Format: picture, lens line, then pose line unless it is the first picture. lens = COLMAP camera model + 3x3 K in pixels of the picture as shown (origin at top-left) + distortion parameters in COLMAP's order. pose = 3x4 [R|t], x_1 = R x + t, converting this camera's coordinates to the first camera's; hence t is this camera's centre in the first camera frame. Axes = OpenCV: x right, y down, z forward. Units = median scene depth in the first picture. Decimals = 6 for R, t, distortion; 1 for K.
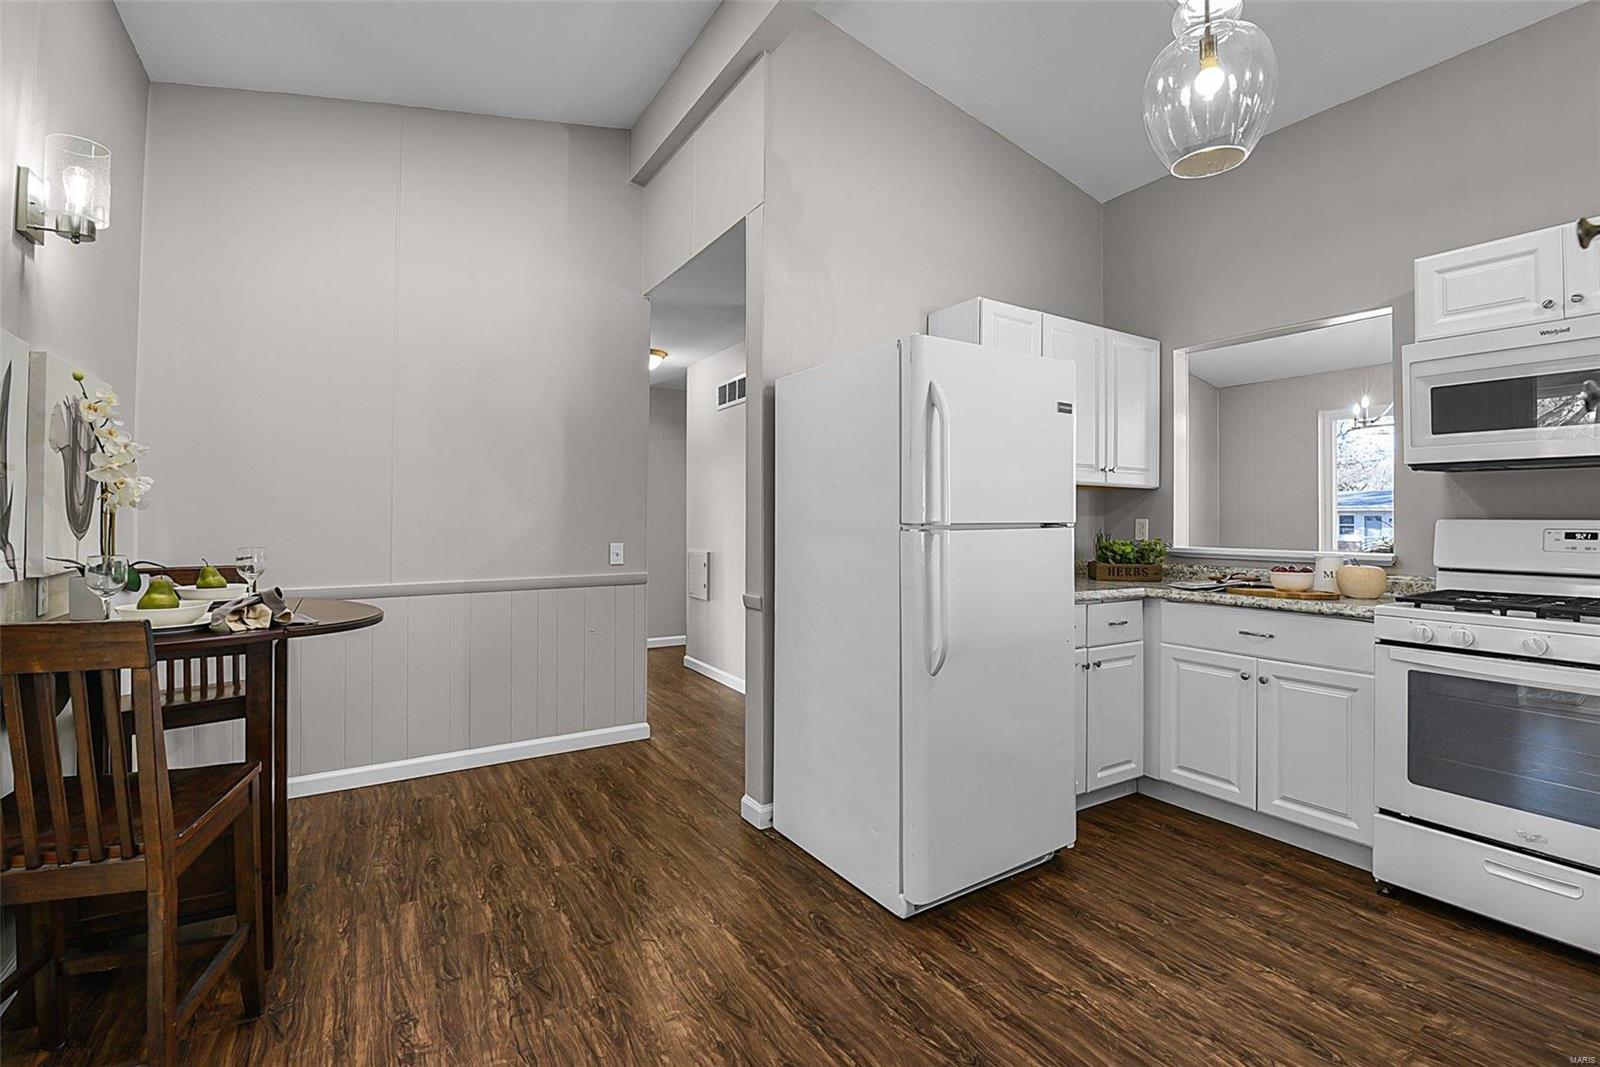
lens RADIAL K [[697.6, 0, 791.5], [0, 697.6, 518.3], [0, 0, 1]] dist [-0.009245, -0.000790]
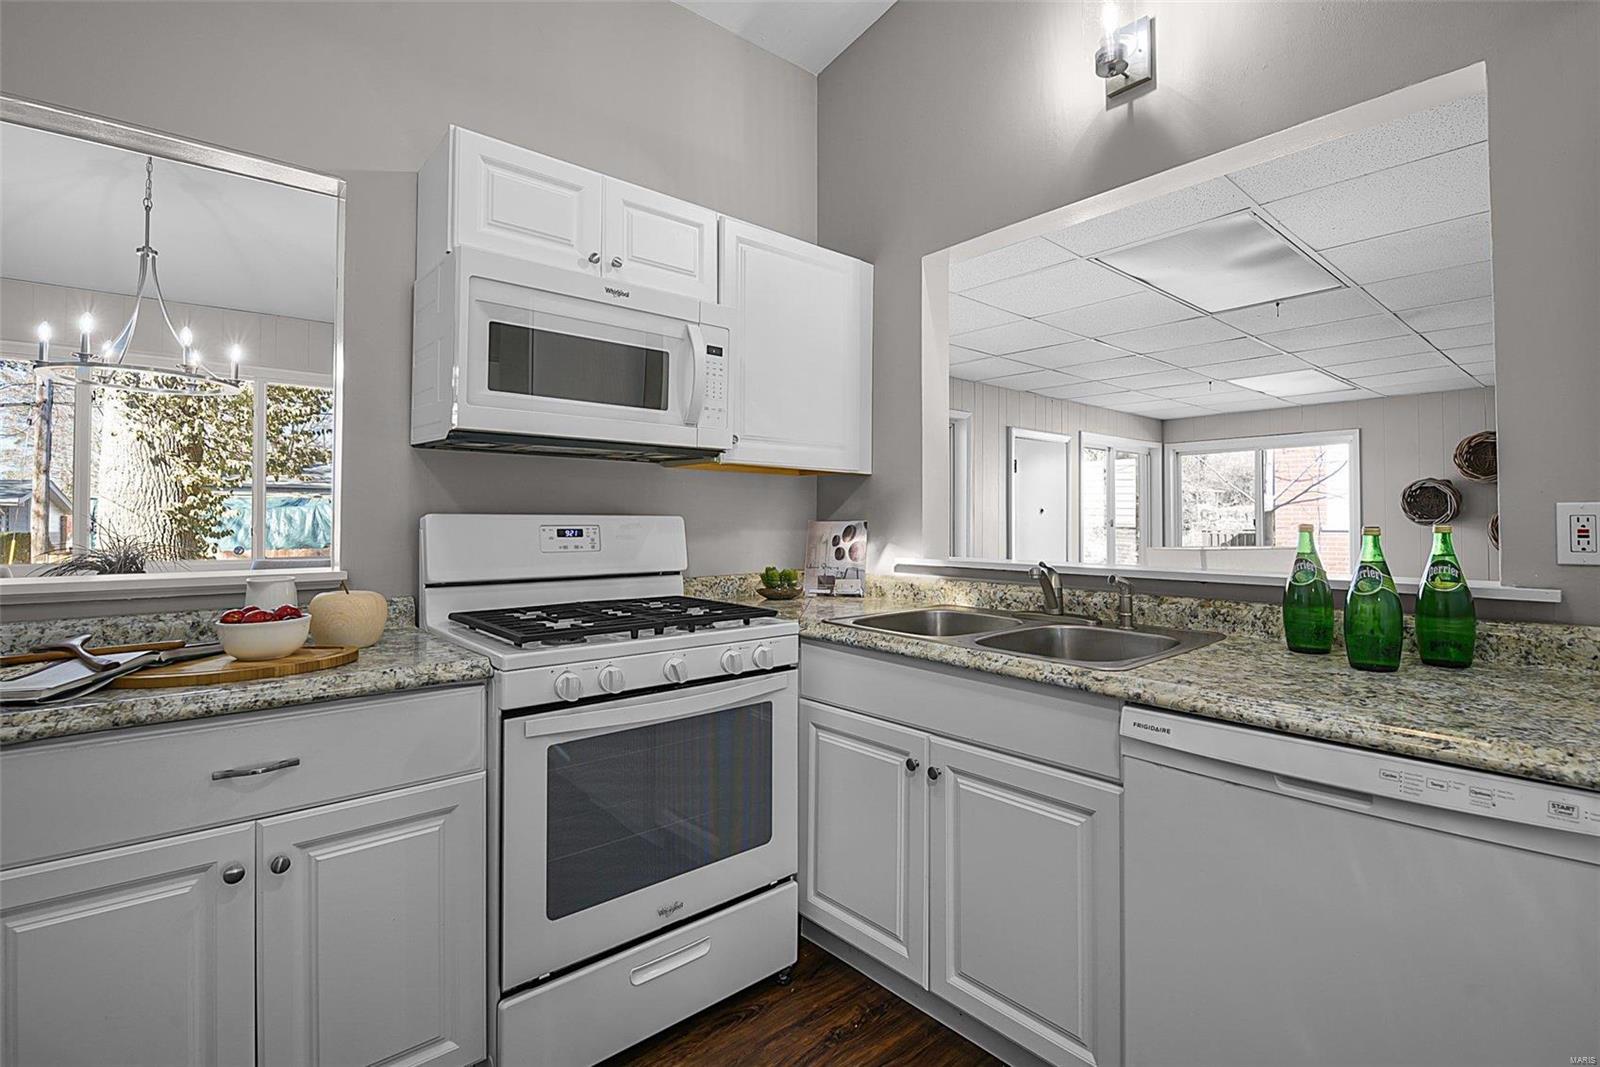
lens RADIAL K [[728.9, 0, 773.8], [0, 728.9, 507.4], [0, 0, 1]] dist [-0.014844, -0.000354]
pose [[-0.169415, 0.012975, 0.985459, 0.181856], [-0.007203, 0.999870, -0.014403, 0.004174], [-0.985519, -0.009539, -0.169299, 0.887910]]
